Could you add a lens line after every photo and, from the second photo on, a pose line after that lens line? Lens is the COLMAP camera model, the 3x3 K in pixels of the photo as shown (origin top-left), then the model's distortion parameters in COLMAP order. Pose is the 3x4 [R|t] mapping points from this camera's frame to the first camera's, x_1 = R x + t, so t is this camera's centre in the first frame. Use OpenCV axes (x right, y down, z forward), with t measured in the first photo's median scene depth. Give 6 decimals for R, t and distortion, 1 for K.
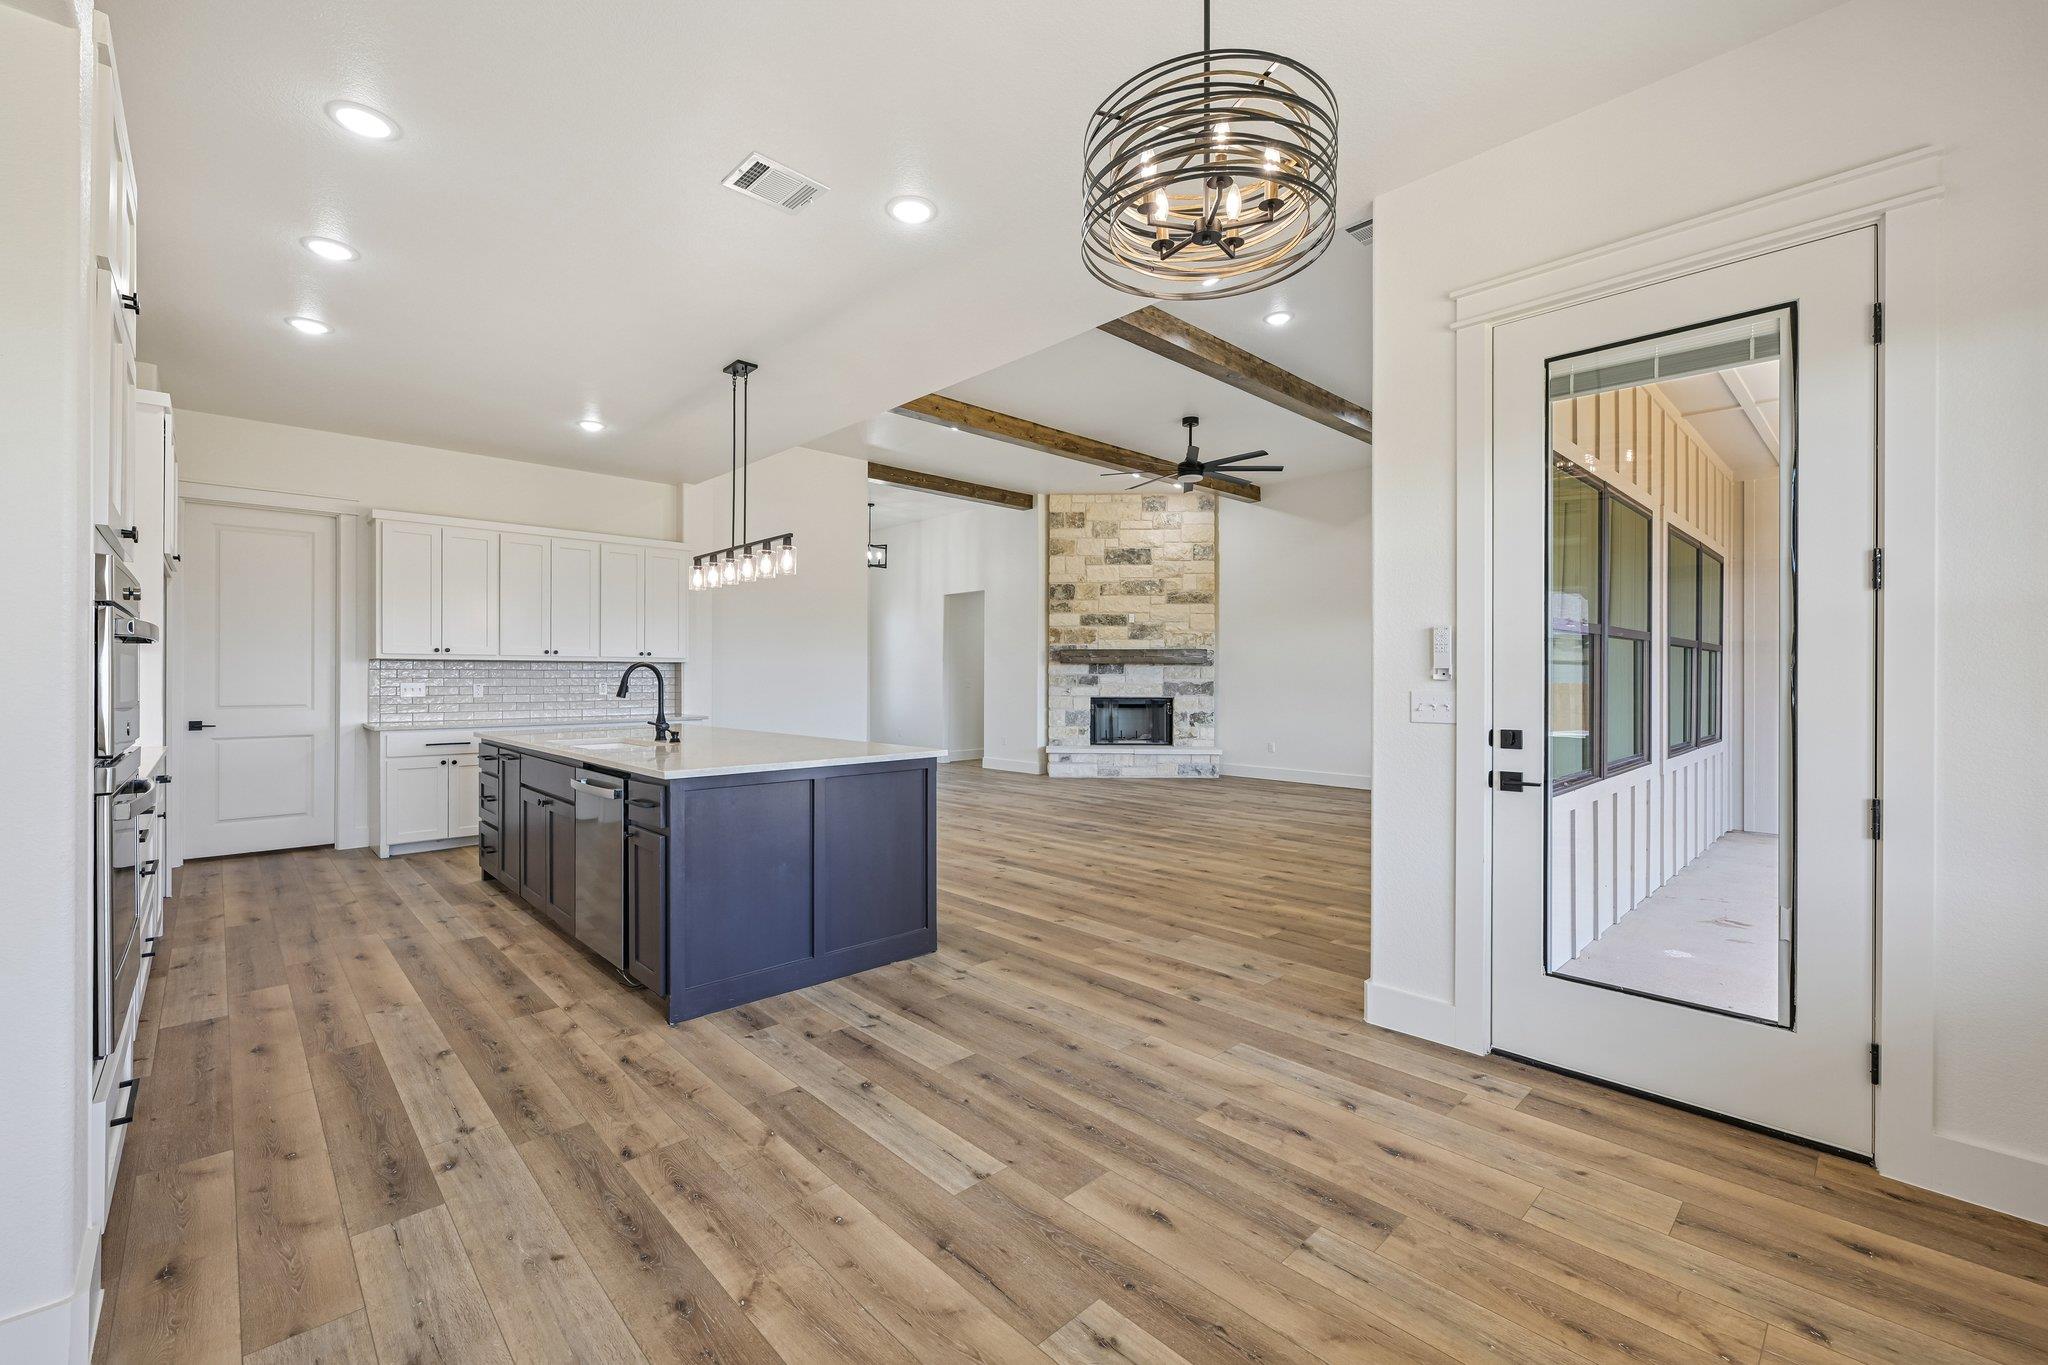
lens RADIAL K [[852.9, 0, 1022.2], [0, 852.9, 672.5], [0, 0, 1]] dist [0.000688, -0.000088]
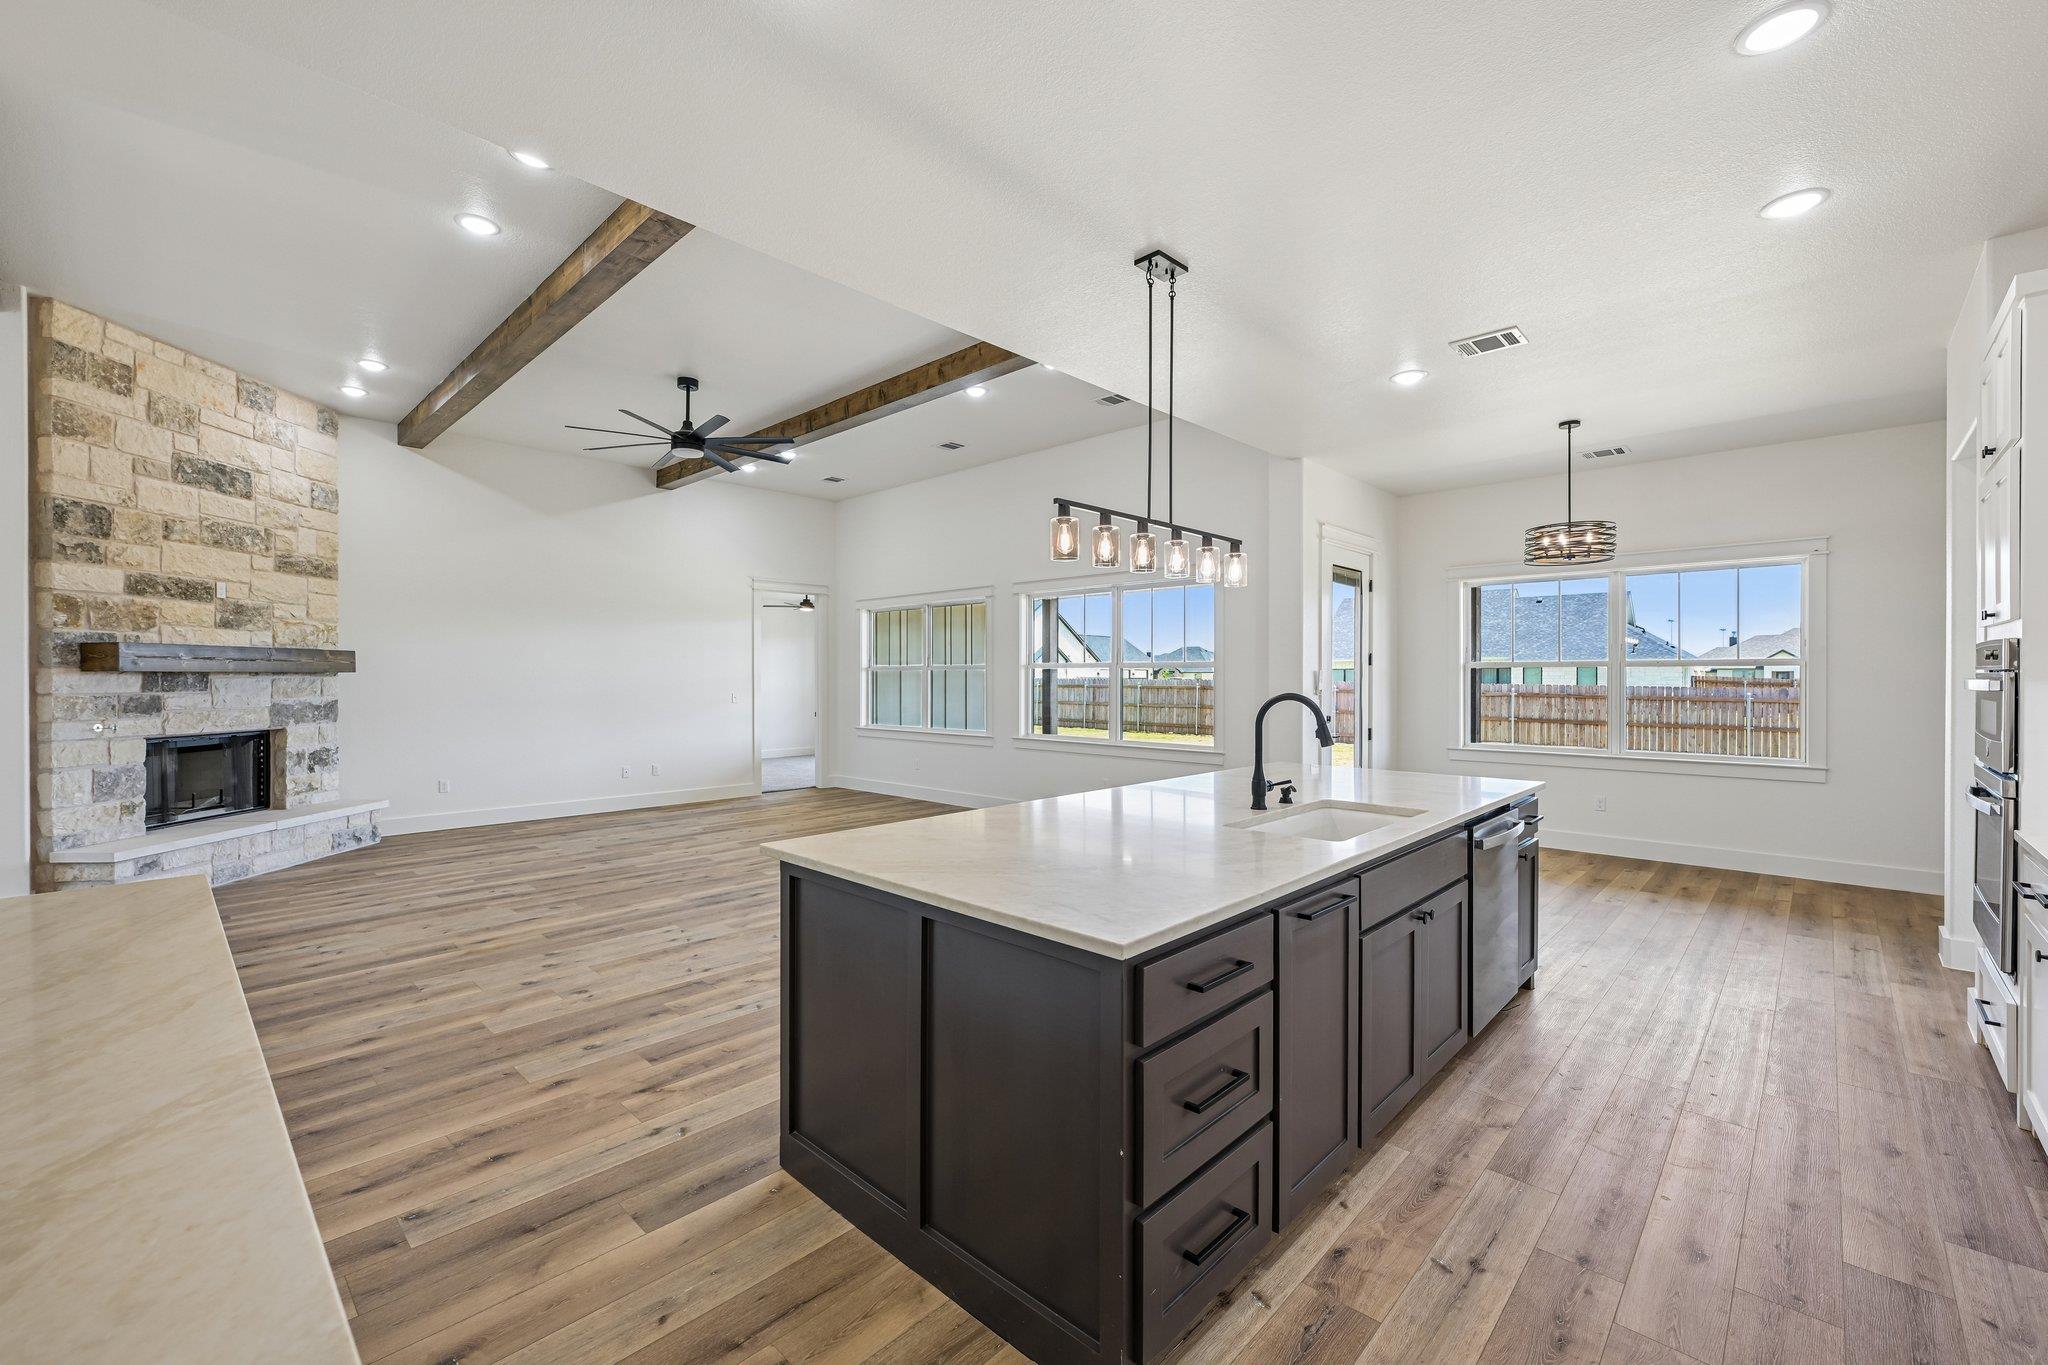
lens RADIAL K [[845.1, 0, 1025.7], [0, 845.1, 679.8], [0, 0, 1]] dist [-0.000307, 0.000079]
pose [[-0.054179, -0.005502, 0.998516, -0.452056], [-0.003981, 0.999978, 0.005294, -0.010466], [-0.998523, -0.003688, -0.054199, 0.512300]]
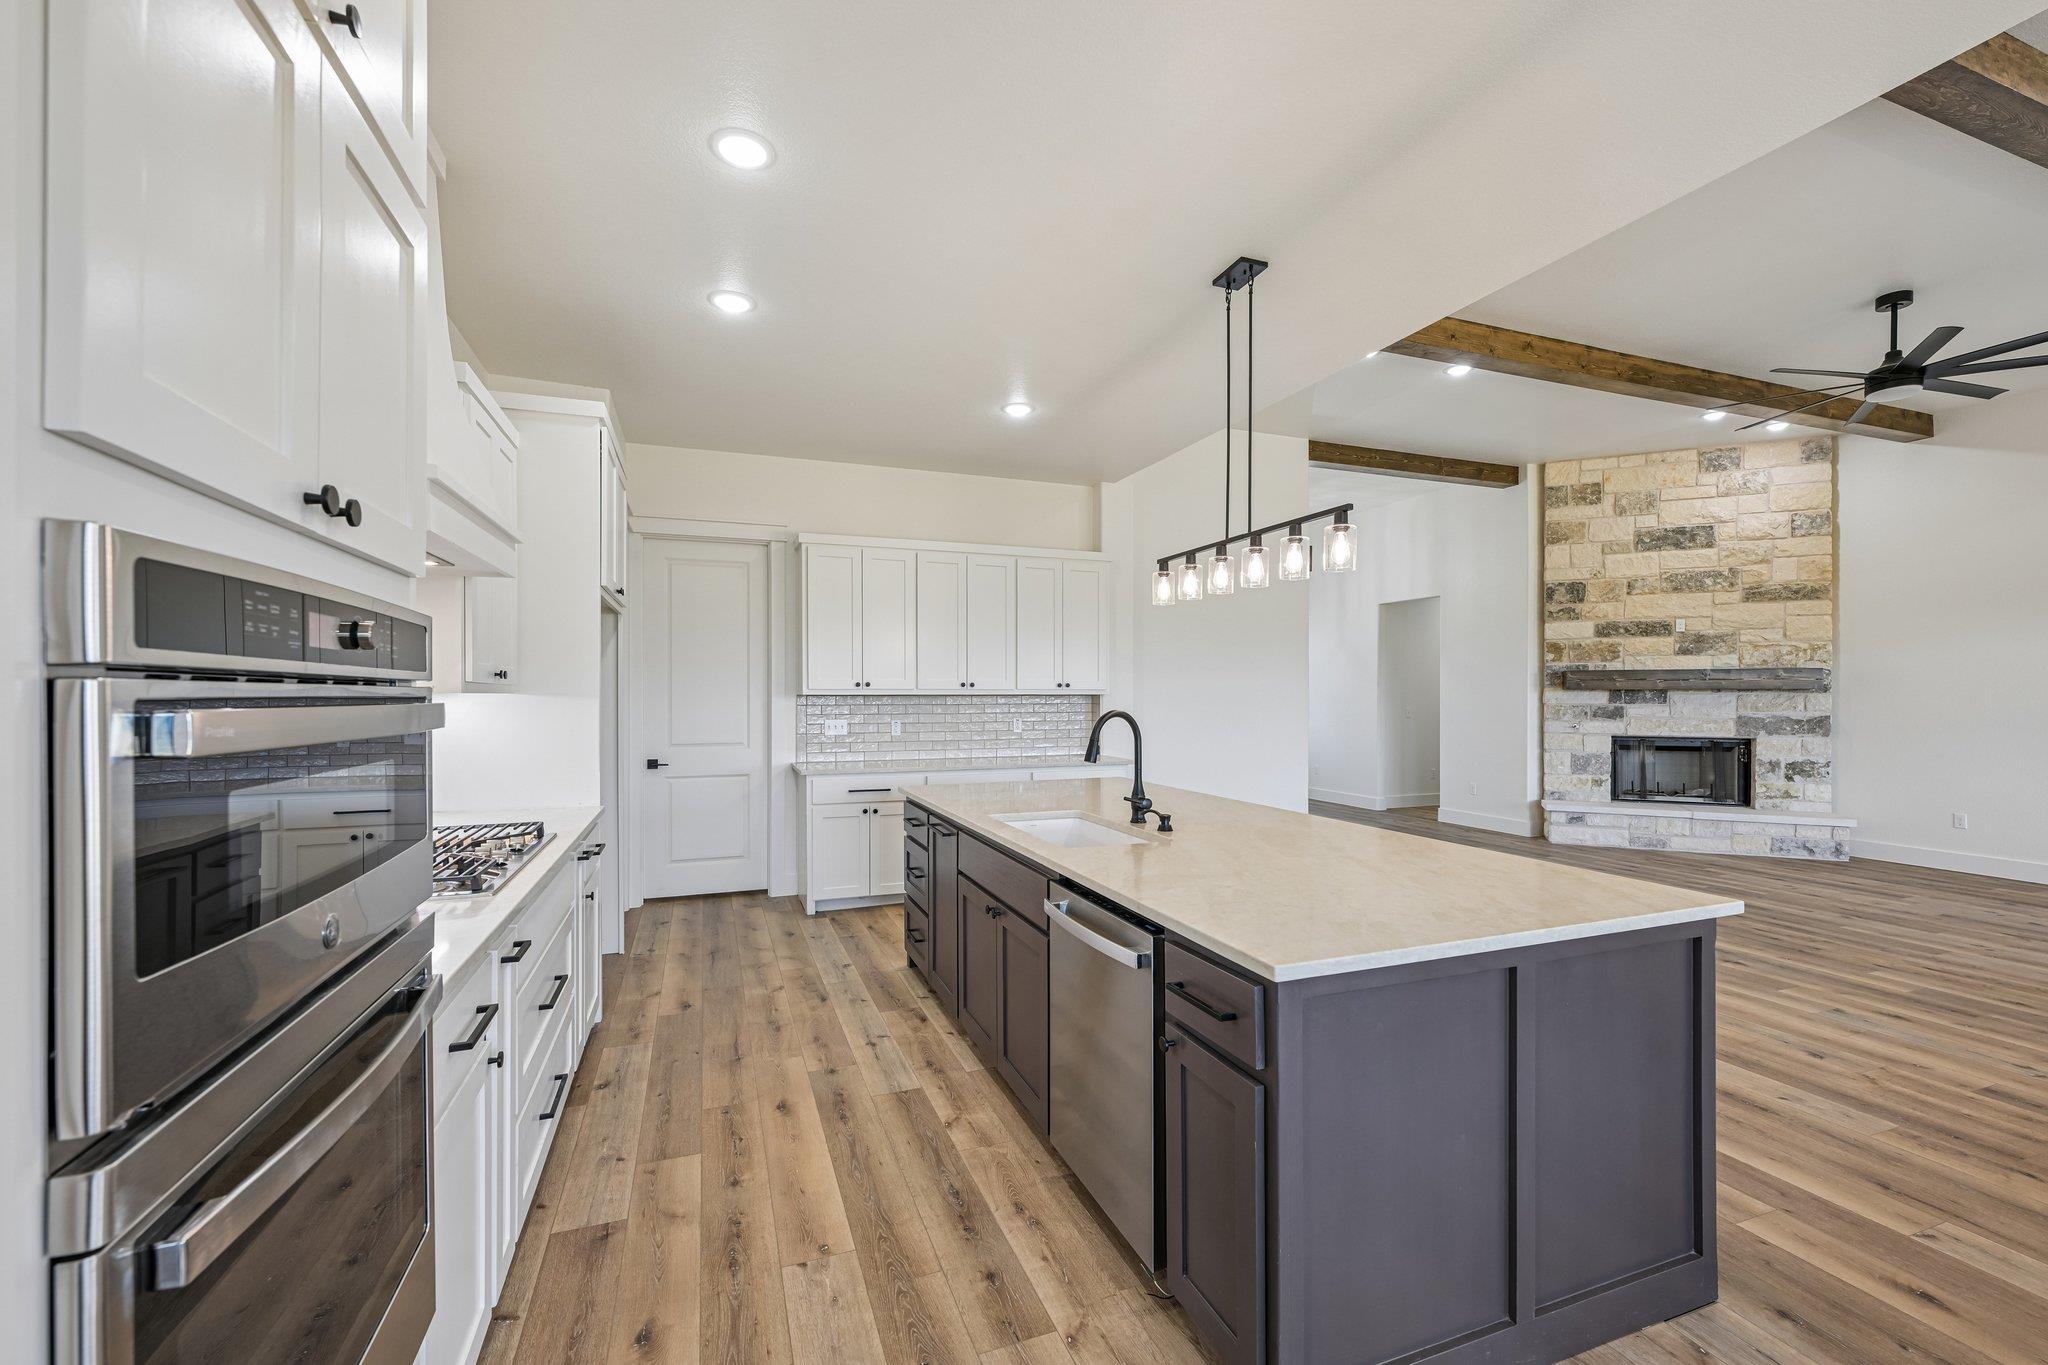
lens RADIAL K [[850.2, 0, 1026.0], [0, 850.2, 692.8], [0, 0, 1]] dist [-0.000038, 0.000496]
pose [[0.922359, -0.001338, -0.386331, -0.101430], [0.003078, 0.999988, 0.003884, -0.012071], [0.386321, -0.004771, 0.922352, 0.138791]]
